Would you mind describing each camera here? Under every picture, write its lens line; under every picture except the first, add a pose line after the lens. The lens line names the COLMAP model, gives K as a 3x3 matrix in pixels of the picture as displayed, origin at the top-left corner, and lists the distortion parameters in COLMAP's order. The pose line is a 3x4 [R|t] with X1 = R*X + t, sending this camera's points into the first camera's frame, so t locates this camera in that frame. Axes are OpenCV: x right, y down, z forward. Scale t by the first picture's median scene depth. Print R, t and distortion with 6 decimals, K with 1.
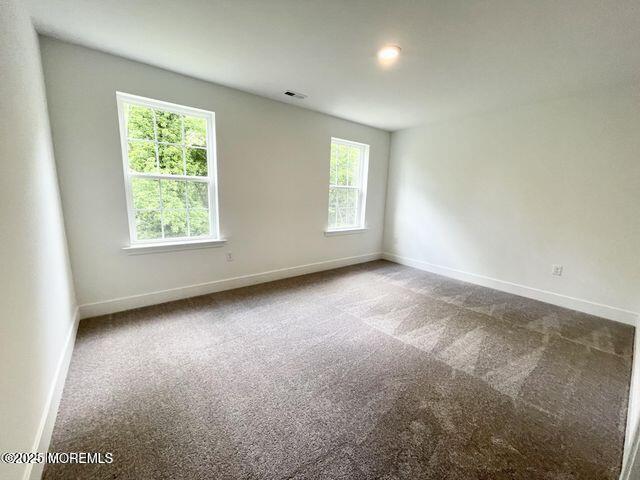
lens RADIAL K [[258.1, 0, 320.0], [0, 258.1, 240.0], [0, 0, 1]] dist [-0.000521, 0.000106]
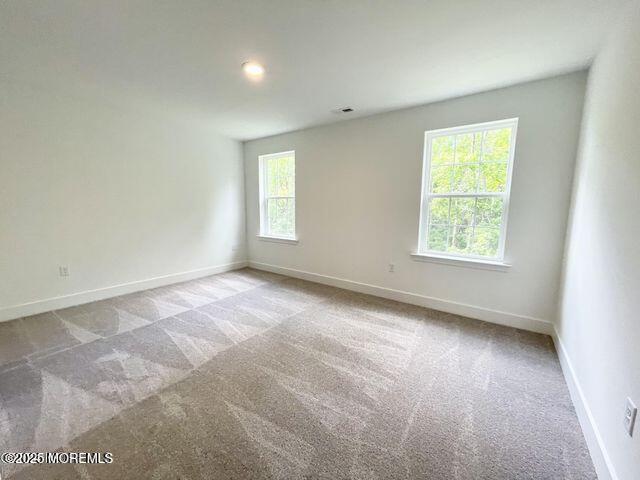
lens RADIAL K [[252.9, 0, 323.3], [0, 252.9, 240.0], [0, 0, 1]] dist [-0.001279, -0.000063]
pose [[0.281769, 0.104274, -0.953799, 0.705432], [-0.173240, 0.983268, 0.056317, -0.074082], [0.943713, 0.149368, 0.295119, 0.545530]]
